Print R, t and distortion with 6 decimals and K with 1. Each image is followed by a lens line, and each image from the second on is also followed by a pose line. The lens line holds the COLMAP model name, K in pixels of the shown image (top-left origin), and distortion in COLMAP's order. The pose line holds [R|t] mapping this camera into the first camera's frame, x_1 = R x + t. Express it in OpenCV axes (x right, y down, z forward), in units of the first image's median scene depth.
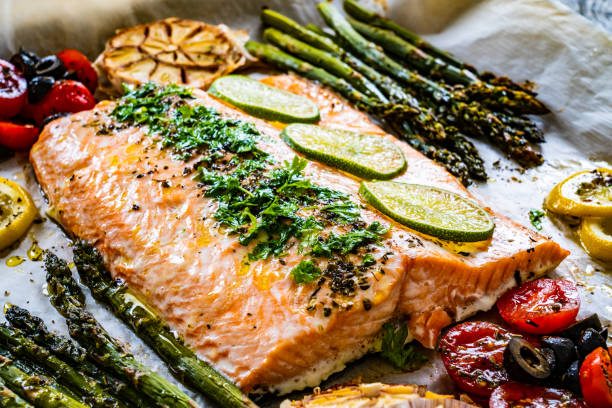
lens RADIAL K [[1405.8, 0, 306.0], [0, 1405.8, 204.0], [0, 0, 1]] dist [0.033996, 0.133408]
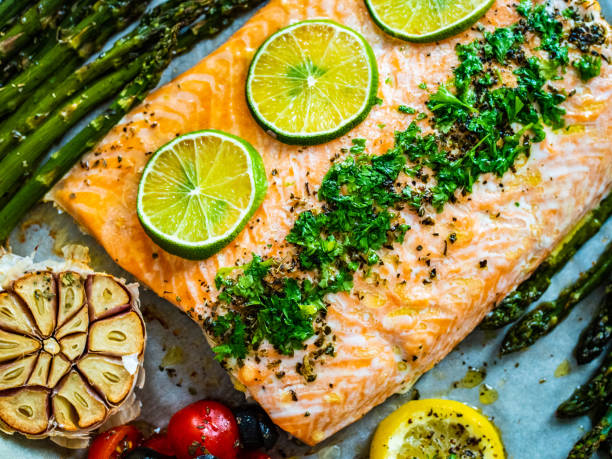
lens RADIAL K [[865.4, 0, 306.0], [0, 865.4, 229.5], [0, 0, 1]] dist [-0.115858, 0.083709]
pose [[-0.183899, -0.976027, 0.116415, -0.157850], [0.473484, 0.015829, 0.880660, -0.634128], [-0.861391, 0.217073, 0.459222, 0.899581]]
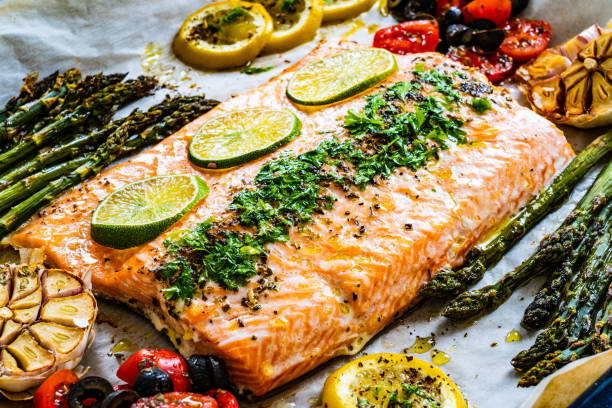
lens RADIAL K [[1405.8, 0, 306.0], [0, 1405.8, 204.0], [0, 0, 1]] dist [0.033996, 0.133408]
pose [[-0.257098, -0.613653, 0.746546, -0.962222], [0.493260, 0.580976, 0.647427, -0.799982], [-0.831021, 0.534693, 0.153323, 0.971195]]
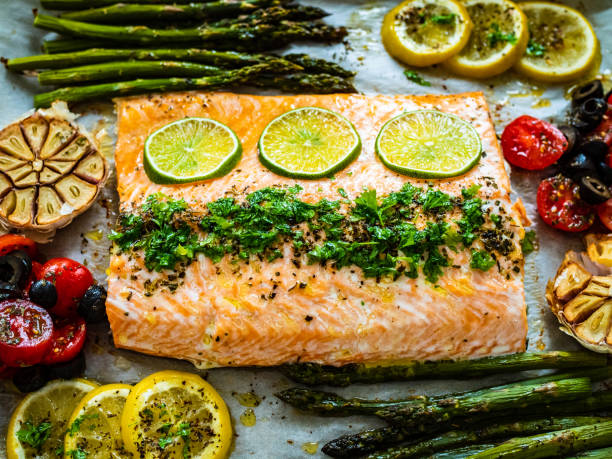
lens RADIAL K [[865.4, 0, 306.0], [0, 865.4, 229.5], [0, 0, 1]] dist [-0.115858, 0.083709]
pose [[0.523192, -0.773240, 0.358288, -0.359147], [0.429497, 0.602366, 0.672821, -0.594791], [-0.736073, -0.198131, 0.647257, 0.582915]]
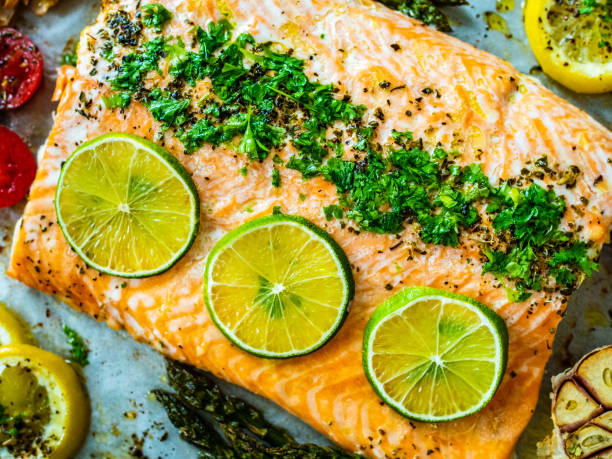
lens RADIAL K [[865.4, 0, 306.0], [0, 865.4, 229.5], [0, 0, 1]] dist [-0.115858, 0.083709]
pose [[-0.844801, 0.535067, 0.003851, -0.010187], [-0.226500, -0.364116, 0.903392, -0.589890], [0.484778, 0.762314, 0.428798, 0.891993]]
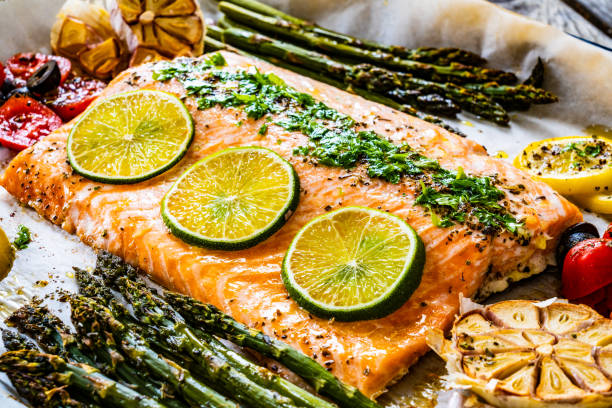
lens RADIAL K [[1405.8, 0, 306.0], [0, 1405.8, 204.0], [0, 0, 1]] dist [0.033996, 0.133408]
pose [[-0.967286, 0.120347, -0.223327, 0.218597], [-0.138362, 0.487595, 0.862036, -0.988831], [0.212636, 0.864735, -0.454993, 1.689217]]
